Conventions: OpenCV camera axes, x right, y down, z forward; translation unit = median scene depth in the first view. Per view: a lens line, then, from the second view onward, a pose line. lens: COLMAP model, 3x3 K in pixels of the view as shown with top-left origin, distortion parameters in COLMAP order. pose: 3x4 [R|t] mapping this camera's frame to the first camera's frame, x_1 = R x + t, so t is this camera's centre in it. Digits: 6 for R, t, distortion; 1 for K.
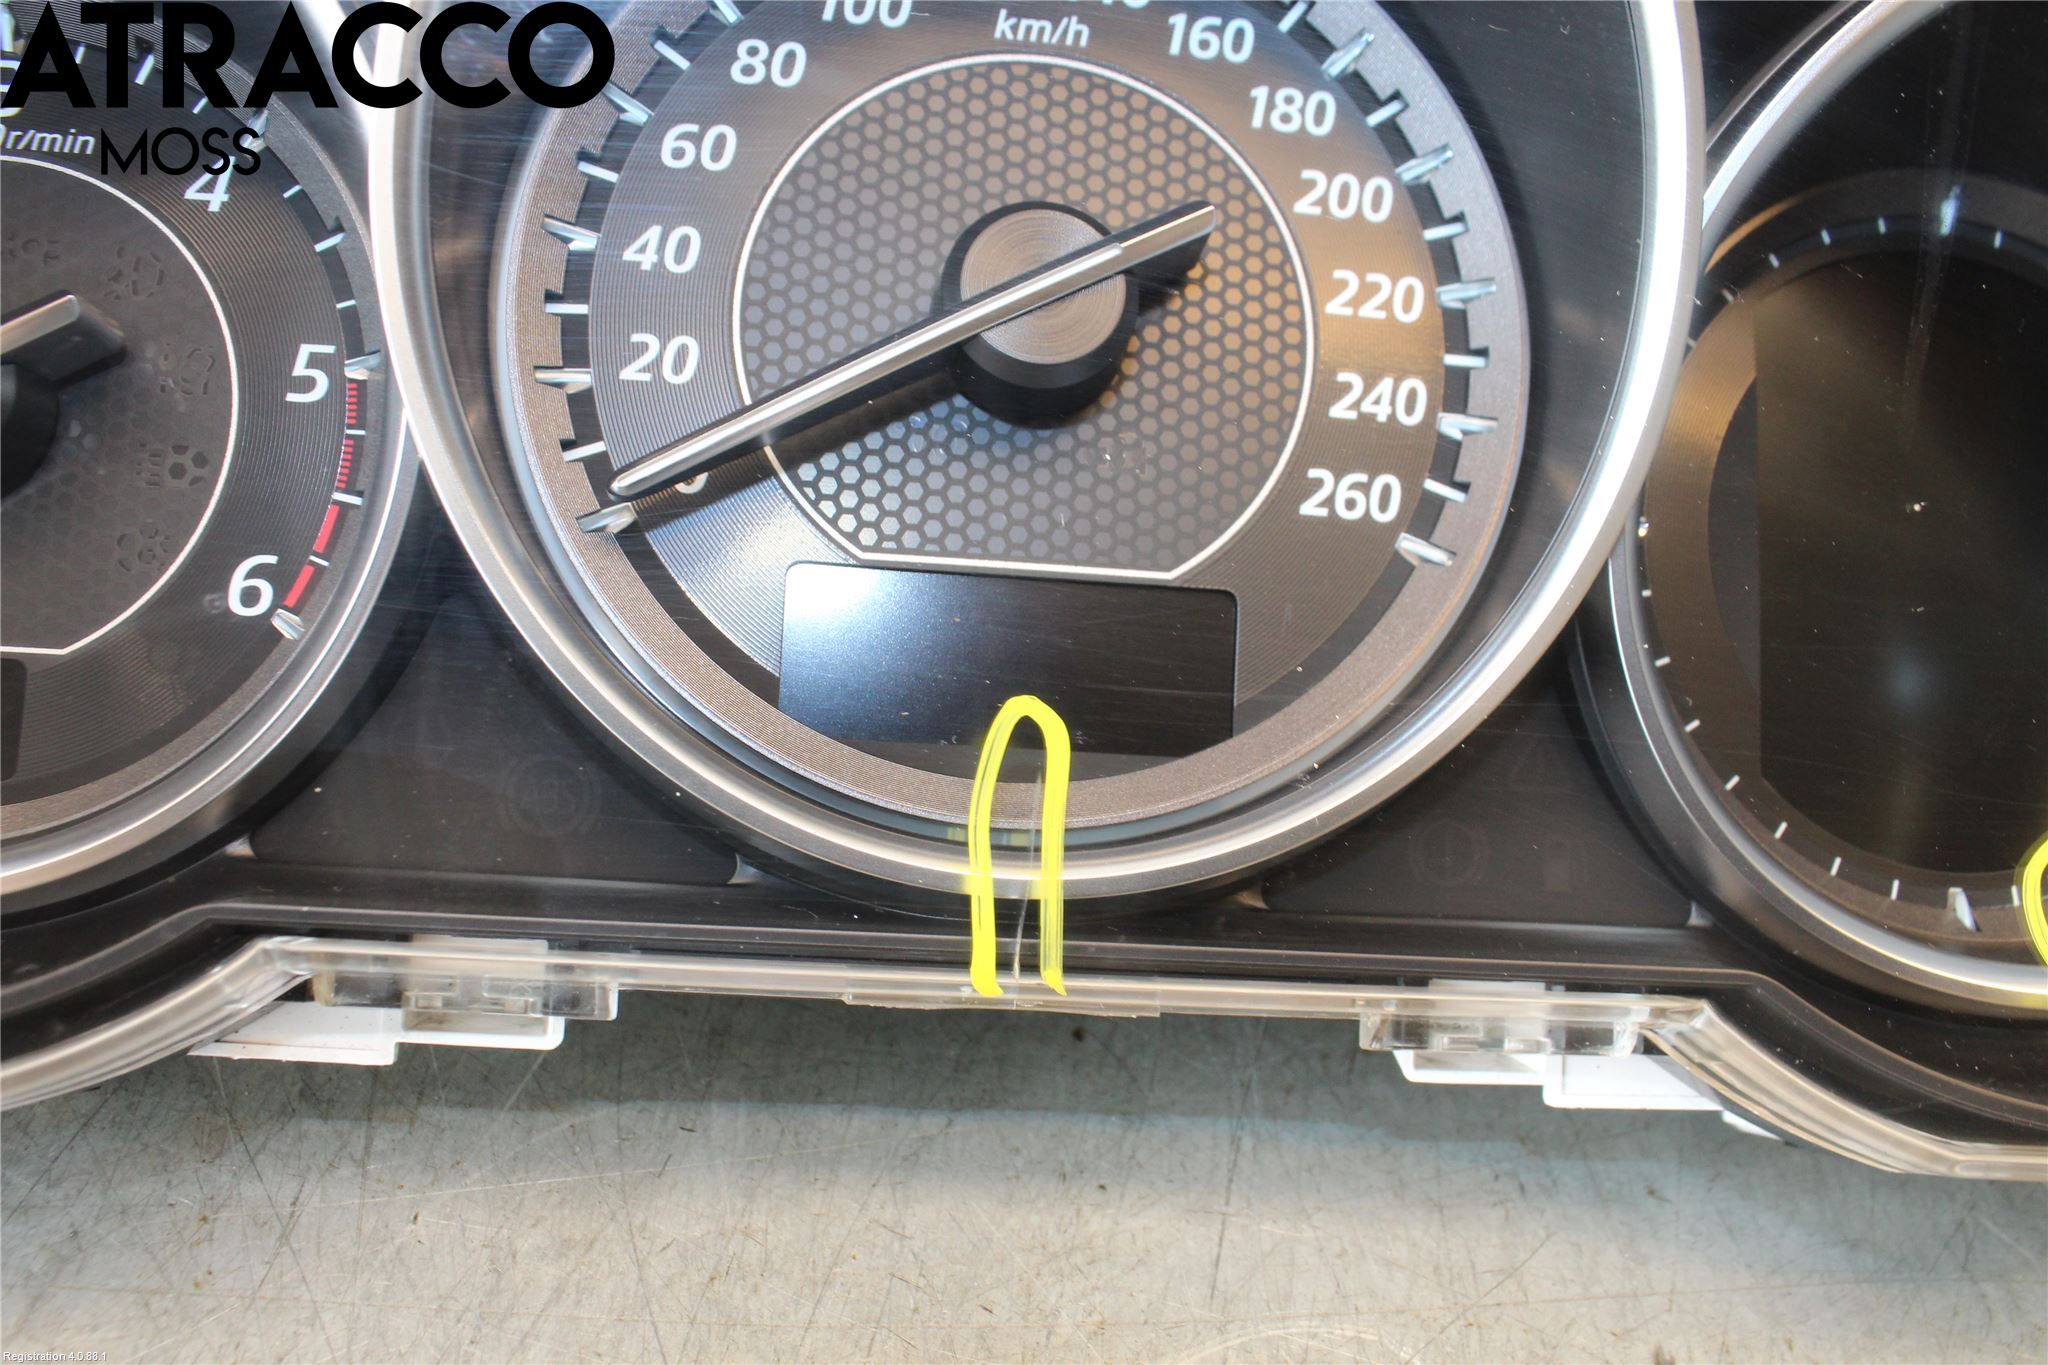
lens RADIAL K [[1734.8, 0, 1027.8], [0, 1734.8, 685.5], [0, 0, 1]] dist [-0.152579, 0.075665]
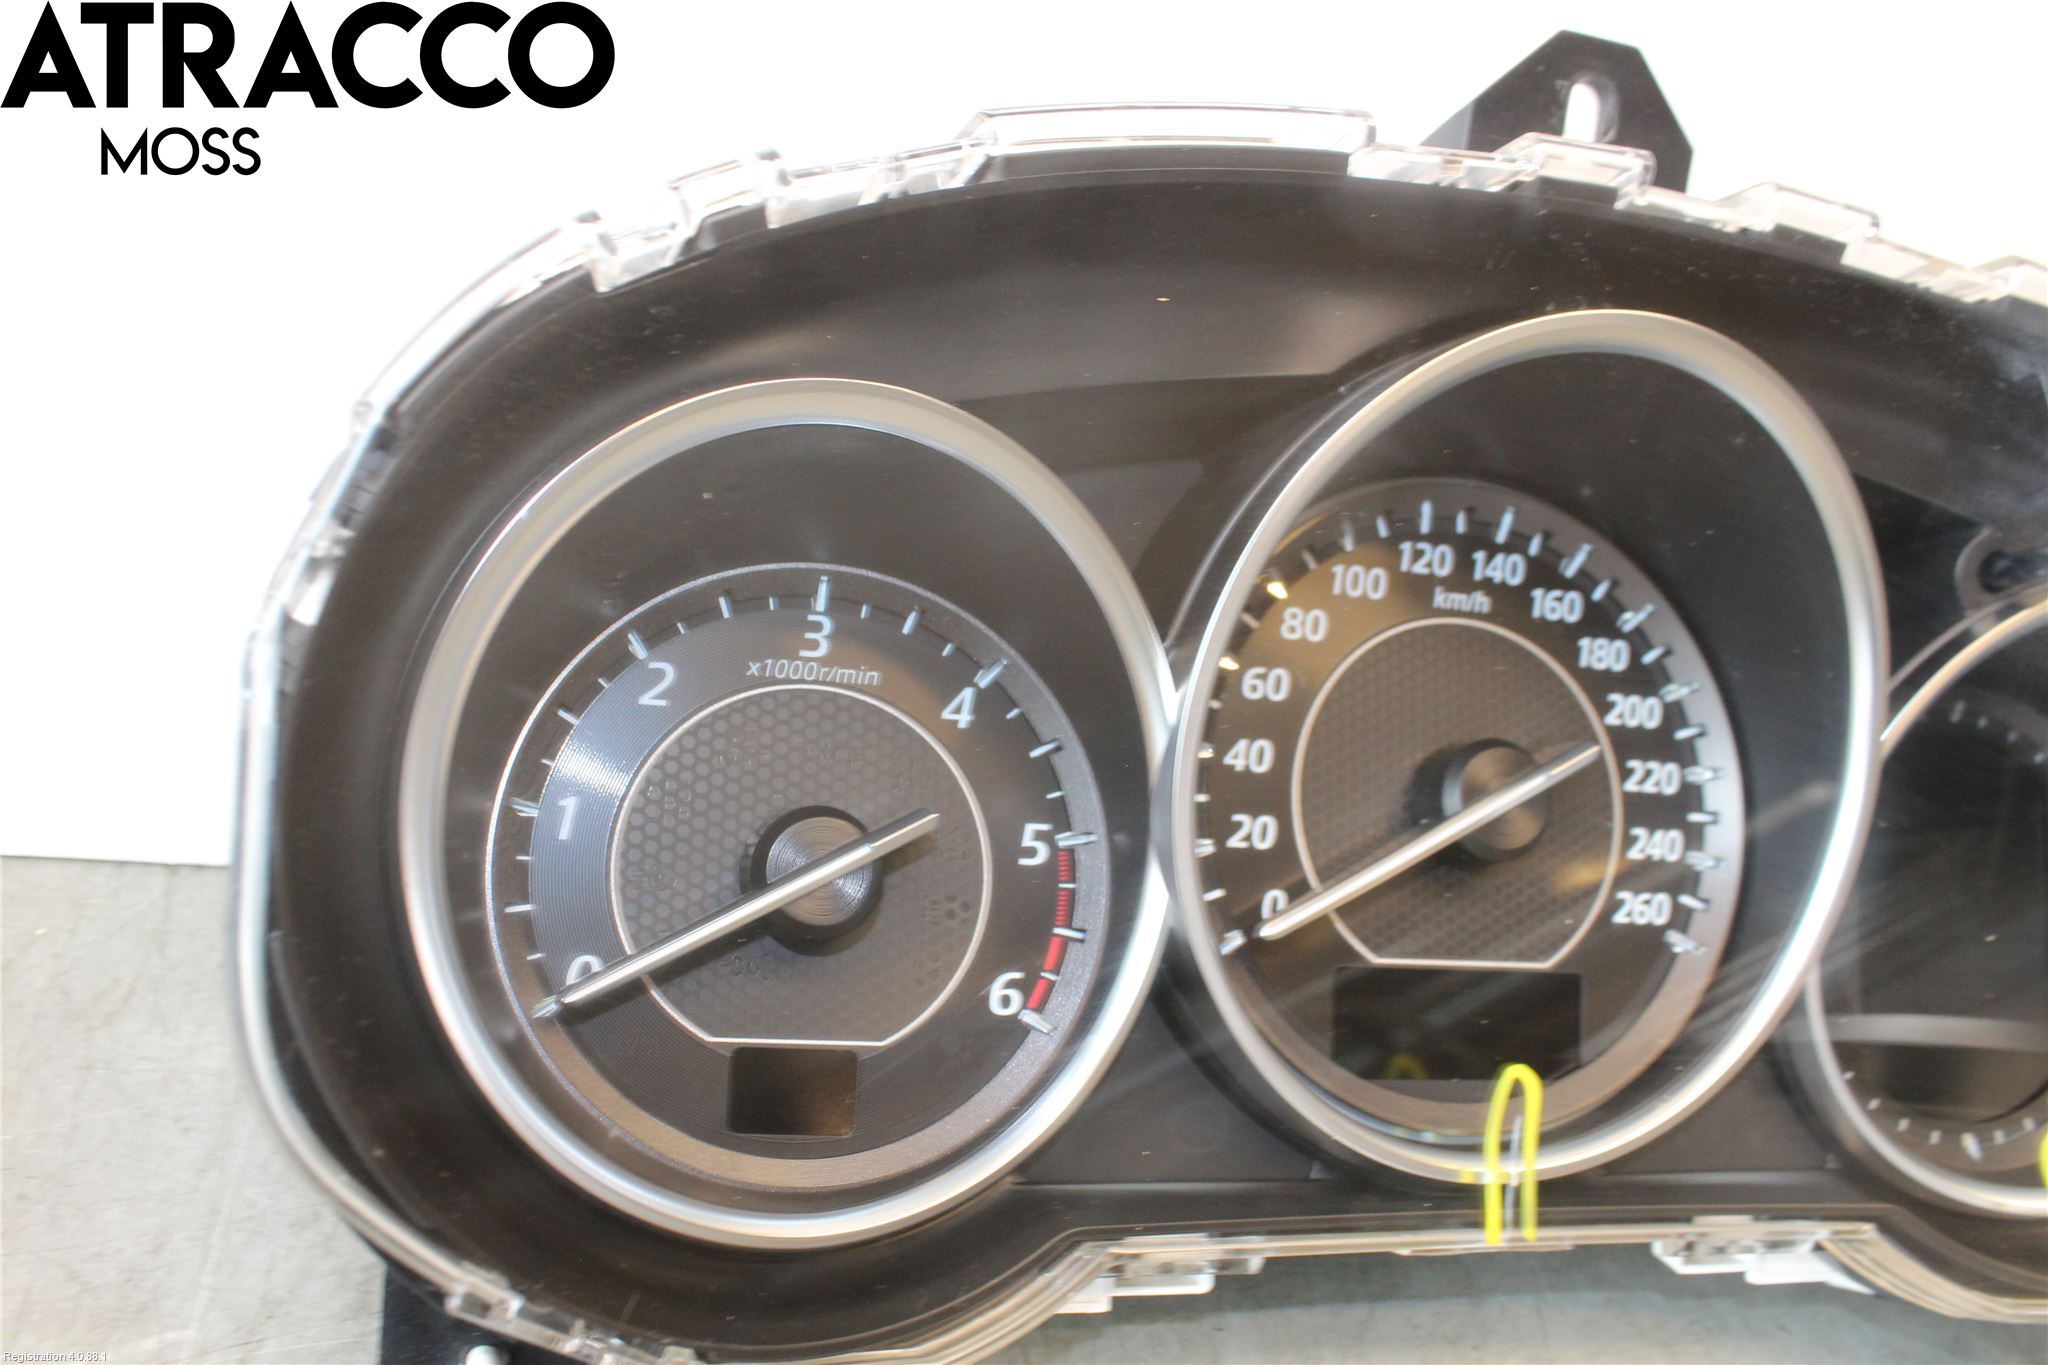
lens RADIAL K [[1734.8, 0, 1035.7], [0, 1734.8, 698.2], [0, 0, 1]] dist [-0.152579, 0.075665]
pose [[0.983358, 0.019951, 0.180579, -0.660571], [-0.014626, 0.999419, -0.030771, -0.251317], [-0.181088, 0.027618, 0.983079, -0.457617]]
